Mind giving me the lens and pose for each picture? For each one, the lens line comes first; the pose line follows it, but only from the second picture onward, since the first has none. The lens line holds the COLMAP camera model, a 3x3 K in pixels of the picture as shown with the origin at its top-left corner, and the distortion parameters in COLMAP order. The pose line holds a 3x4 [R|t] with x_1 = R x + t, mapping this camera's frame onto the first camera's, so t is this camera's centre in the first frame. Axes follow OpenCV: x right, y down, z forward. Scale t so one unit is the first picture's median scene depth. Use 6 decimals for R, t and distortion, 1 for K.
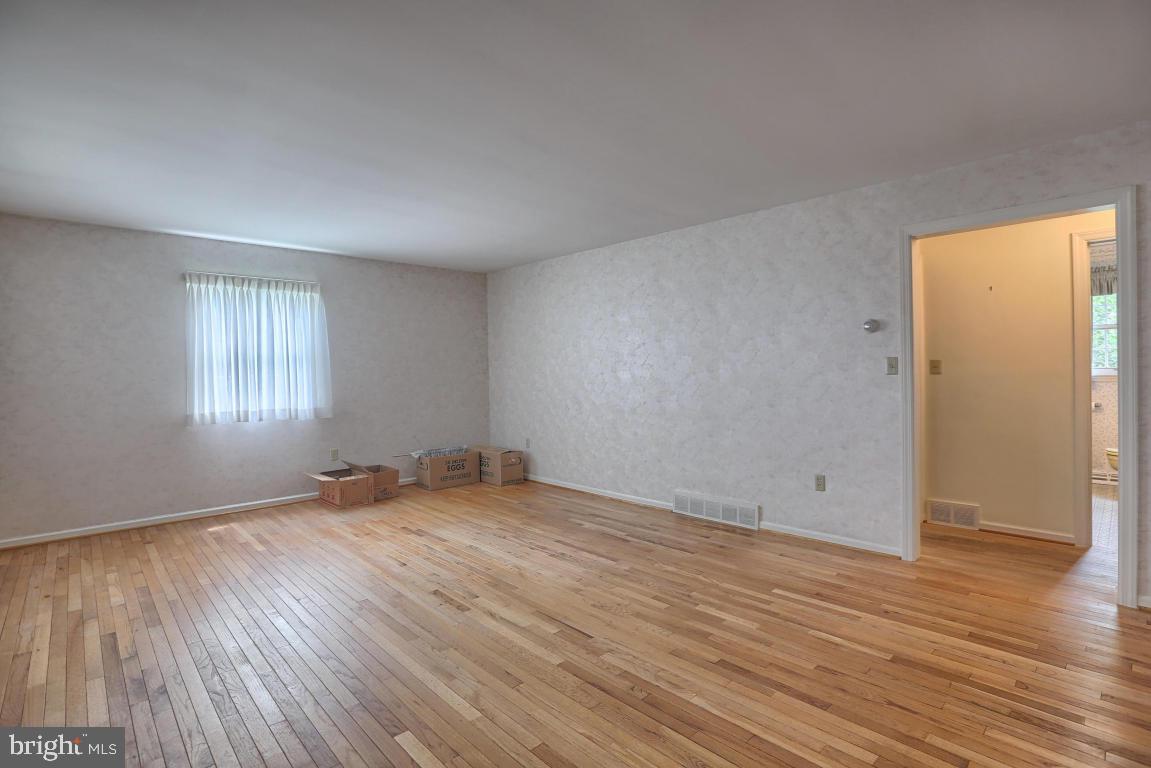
lens RADIAL K [[556.4, 0, 573.6], [0, 556.4, 384.9], [0, 0, 1]] dist [-0.052290, 0.021913]
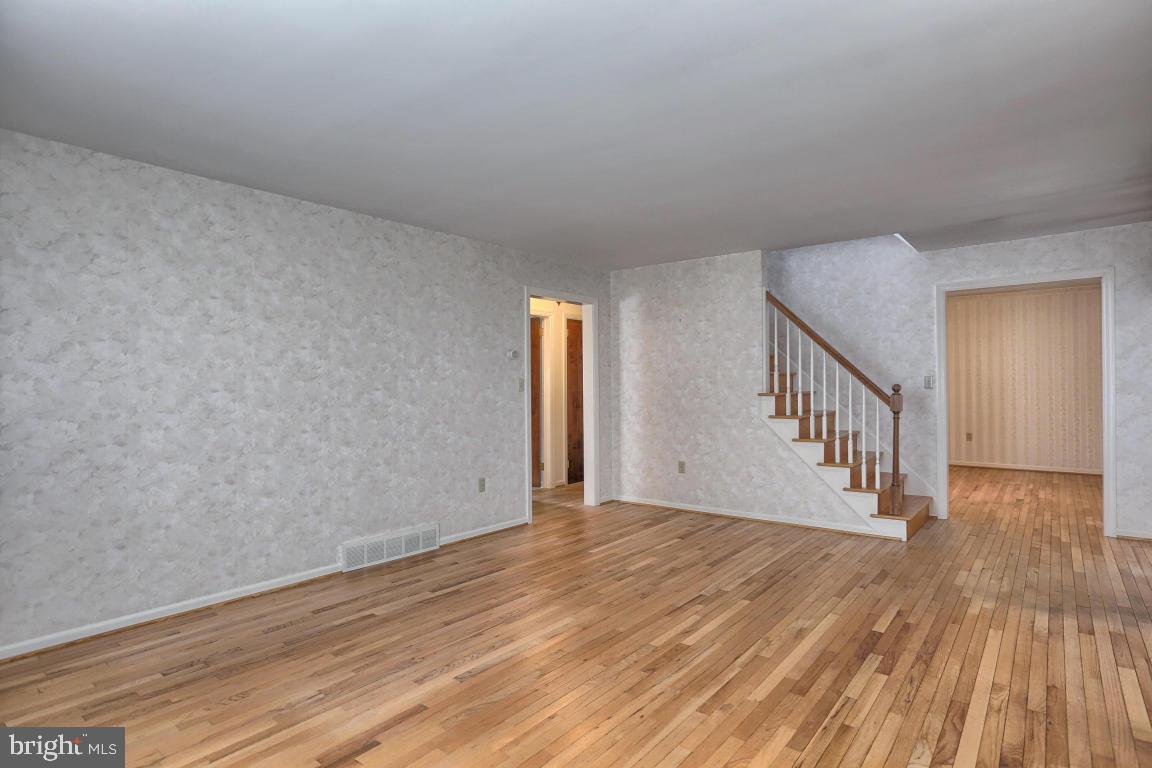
lens RADIAL K [[618.5, 0, 598.4], [0, 618.5, 386.0], [0, 0, 1]] dist [-0.002474, 0.000190]
pose [[-0.194568, 0.021311, 0.980657, -1.074303], [0.026903, 0.999504, -0.016383, -0.003978], [-0.980520, 0.023195, -0.195045, 1.213989]]
